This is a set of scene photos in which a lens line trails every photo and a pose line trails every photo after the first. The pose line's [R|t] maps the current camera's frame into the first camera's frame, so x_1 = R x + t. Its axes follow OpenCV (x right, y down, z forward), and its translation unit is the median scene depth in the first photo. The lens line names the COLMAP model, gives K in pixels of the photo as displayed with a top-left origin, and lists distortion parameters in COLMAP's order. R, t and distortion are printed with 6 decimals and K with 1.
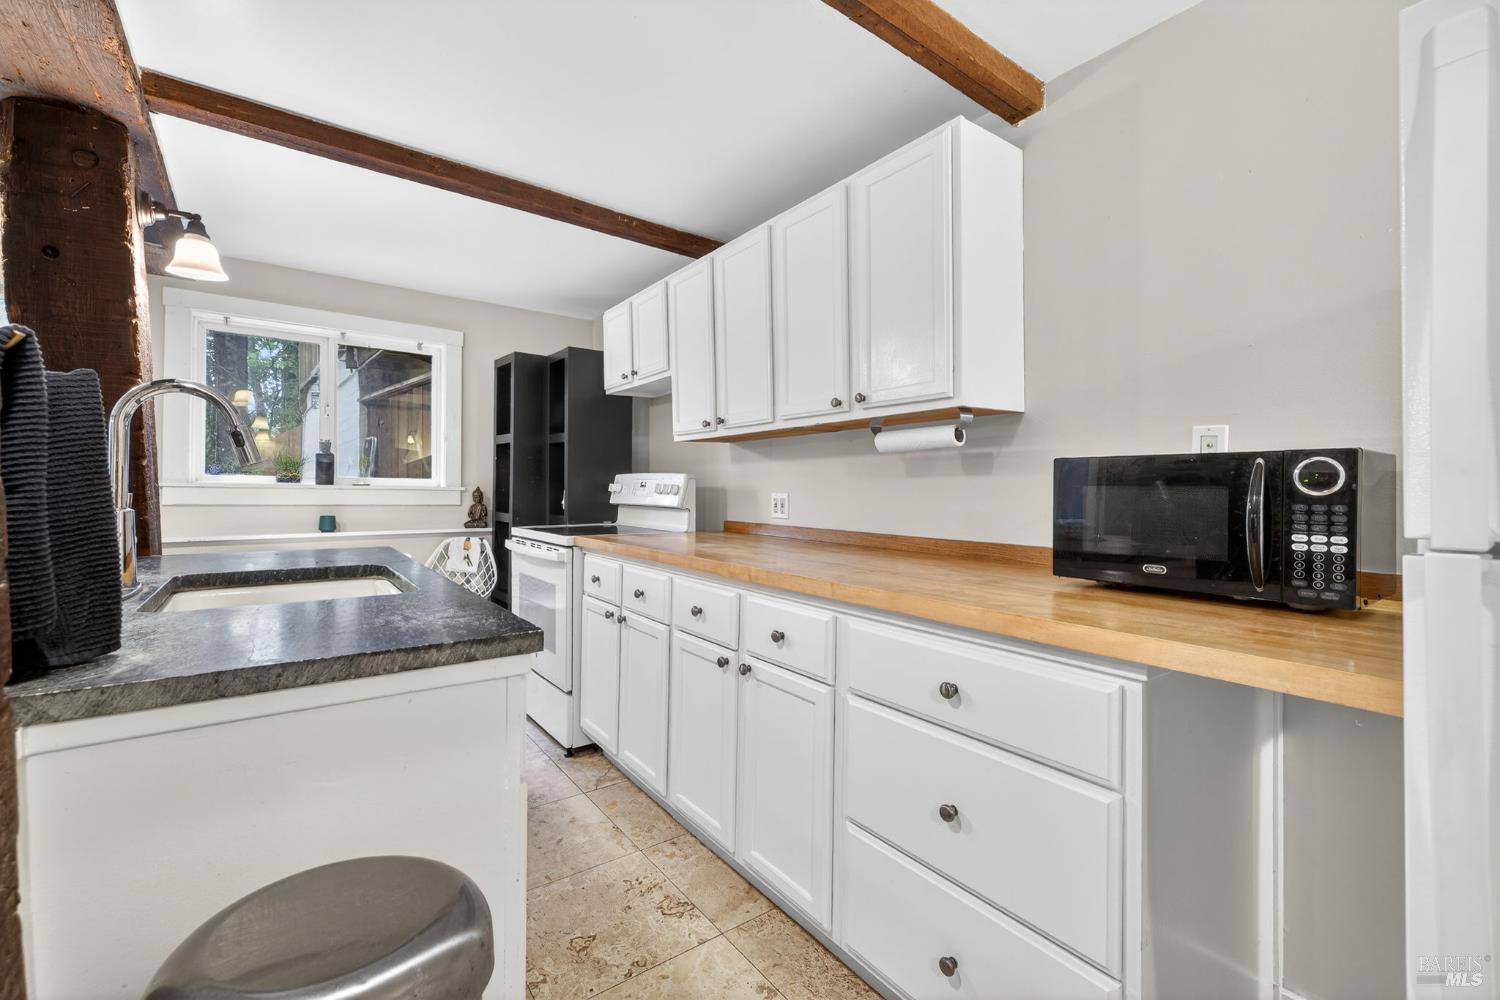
lens RADIAL K [[629.8, 0, 748.3], [0, 629.8, 492.8], [0, 0, 1]] dist [0.003778, -0.001007]
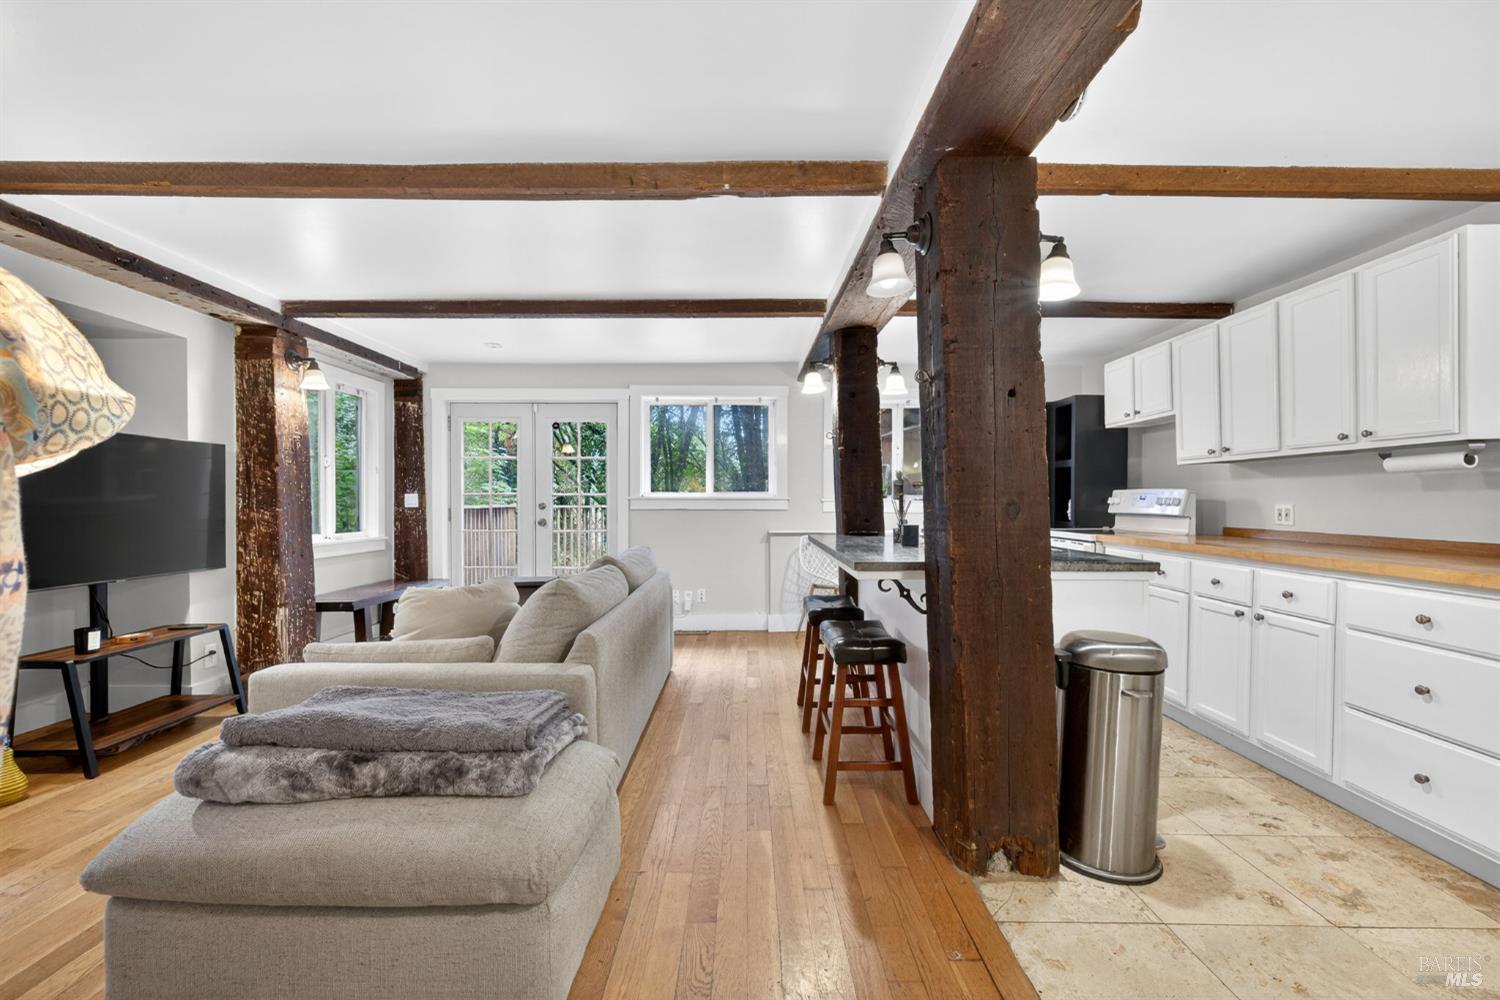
lens RADIAL K [[629.8, 0, 749.7], [0, 629.8, 510.8], [0, 0, 1]] dist [0.003778, -0.001007]
pose [[0.803177, 0.004083, -0.595727, -0.049068], [0.001488, 0.999960, 0.008859, 0.000688], [0.595739, -0.008001, 0.803138, -0.556972]]
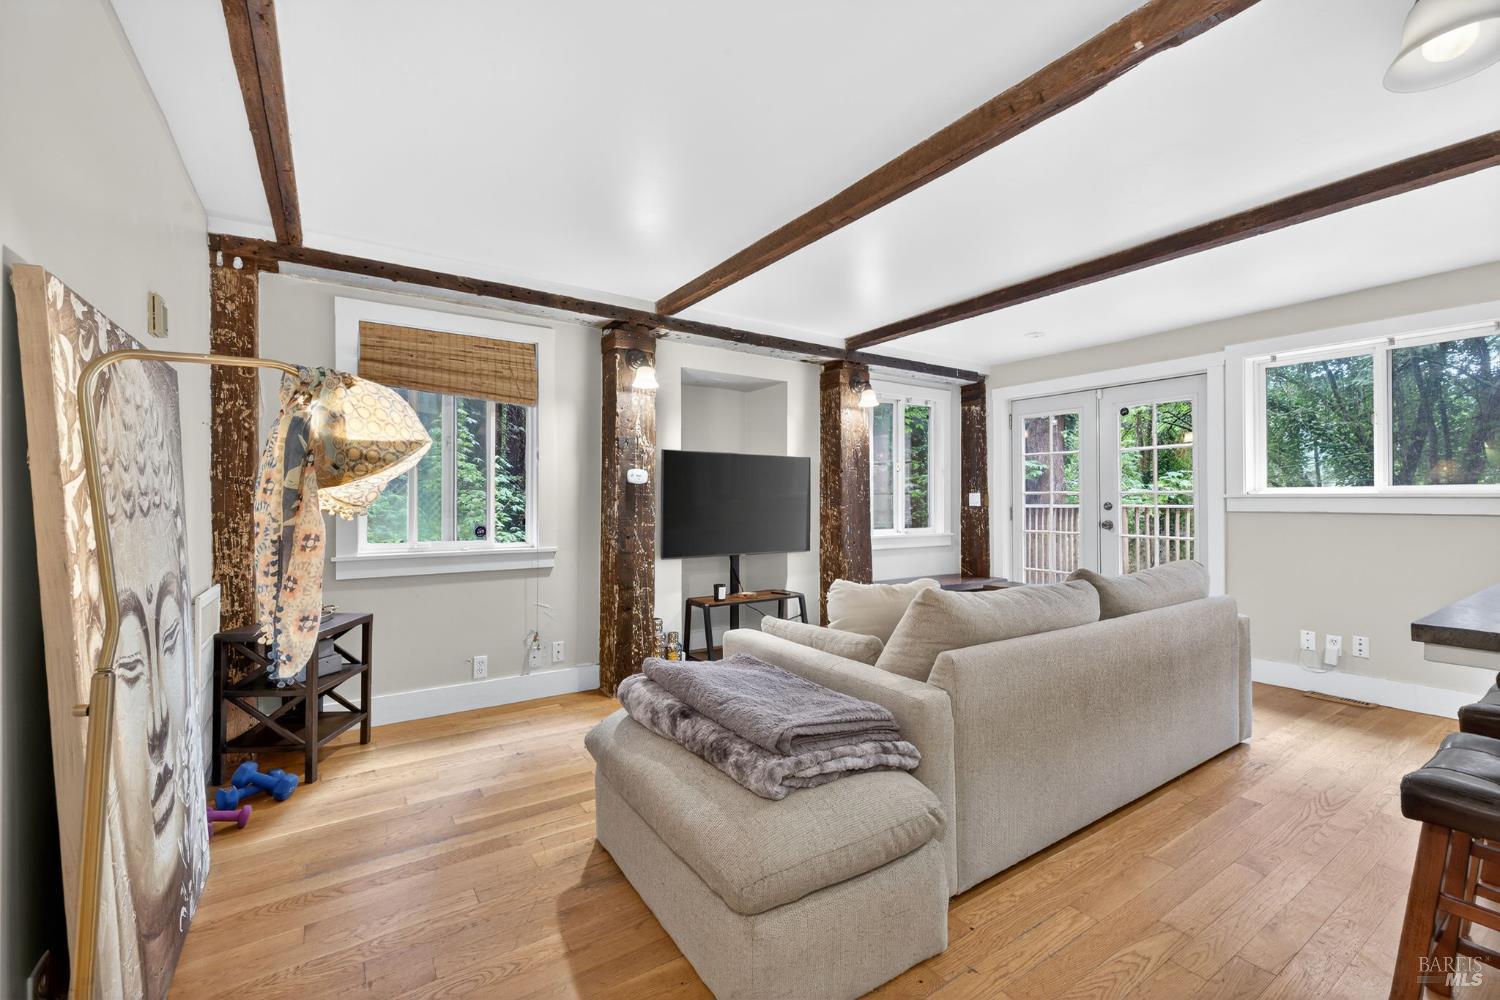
lens RADIAL K [[629.8, 0, 745.9], [0, 629.8, 489.2], [0, 0, 1]] dist [0.003778, -0.001007]
pose [[-0.059366, -0.021823, -0.997998, 0.008953], [-0.003496, 0.999759, -0.021653, -0.001930], [0.998230, 0.002204, -0.059428, -0.257795]]
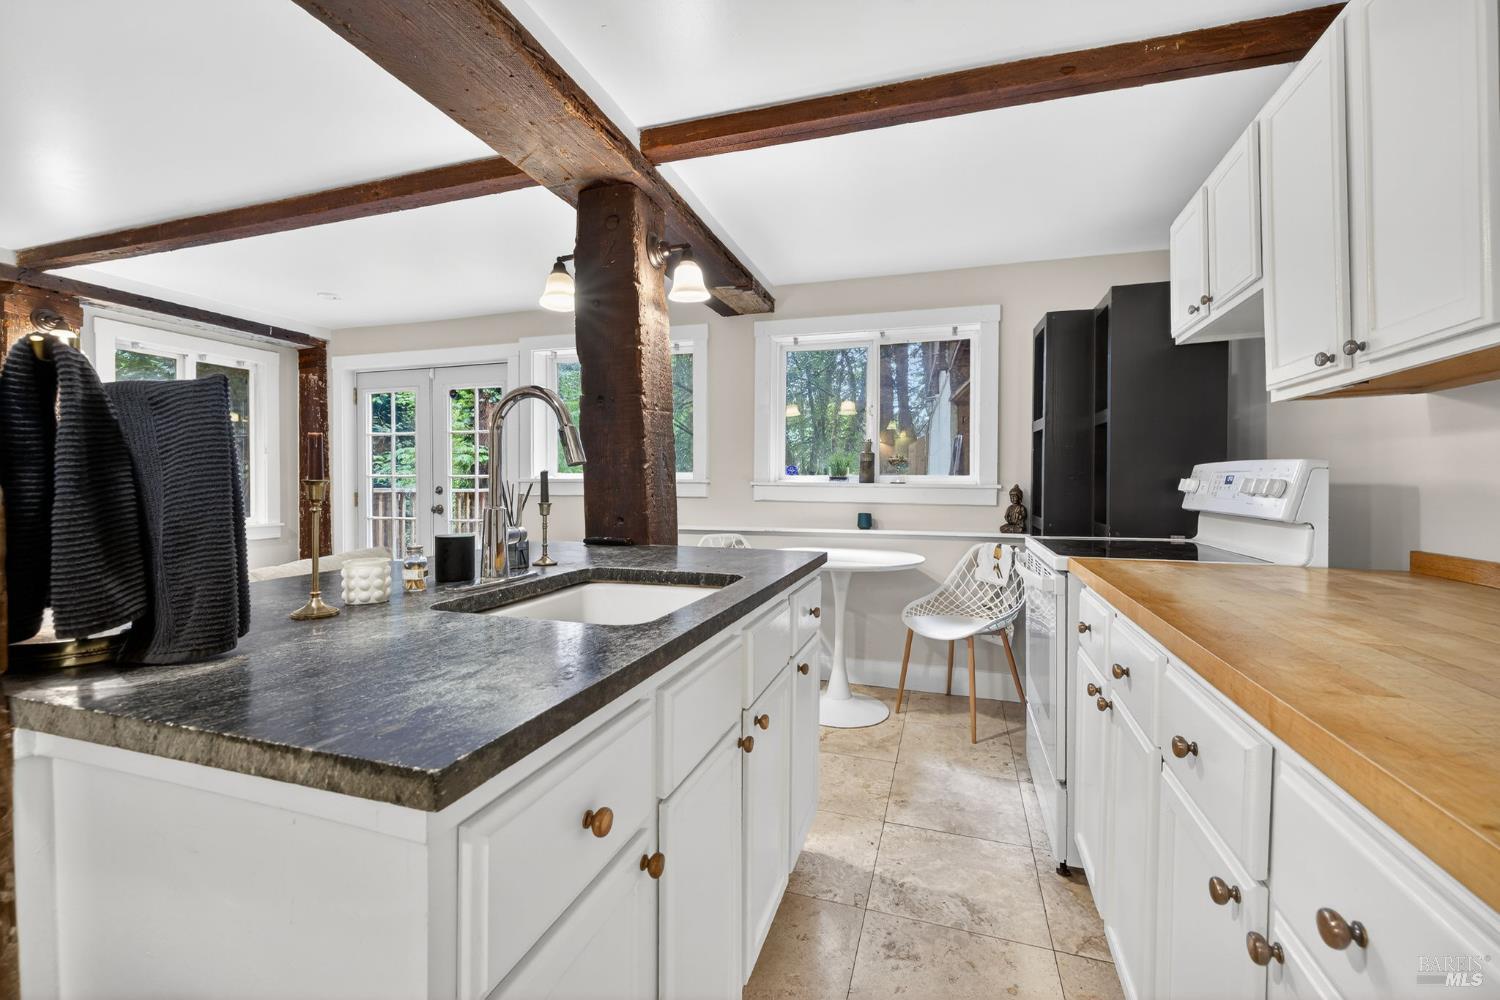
lens RADIAL K [[629.8, 0, 754.9], [0, 629.8, 495.1], [0, 0, 1]] dist [0.003778, -0.001007]
pose [[0.576474, 0.009928, -0.817055, 0.074620], [-0.003497, 0.999947, 0.009683, -0.002989], [0.817108, -0.002725, 0.576478, 0.295712]]
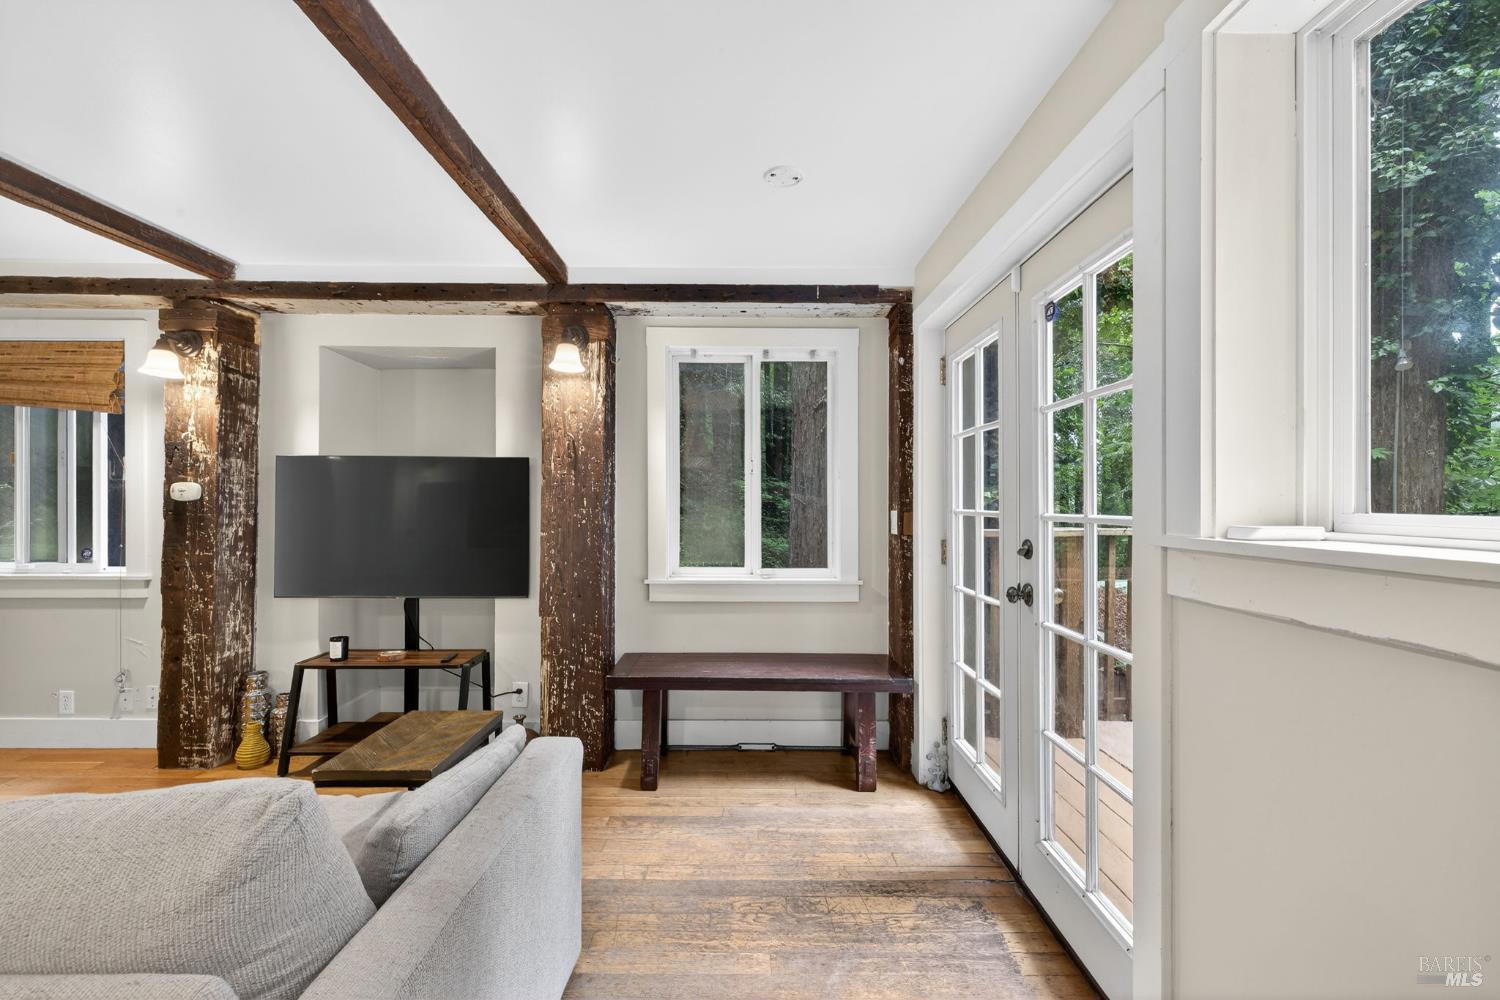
lens RADIAL K [[629.8, 0, 737.9], [0, 629.8, 501.4], [0, 0, 1]] dist [0.003778, -0.001007]
pose [[-0.599032, -0.007418, -0.800690, -0.924843], [-0.007956, 0.999963, -0.003312, -0.041120], [0.800685, 0.004386, -0.599069, 0.701464]]
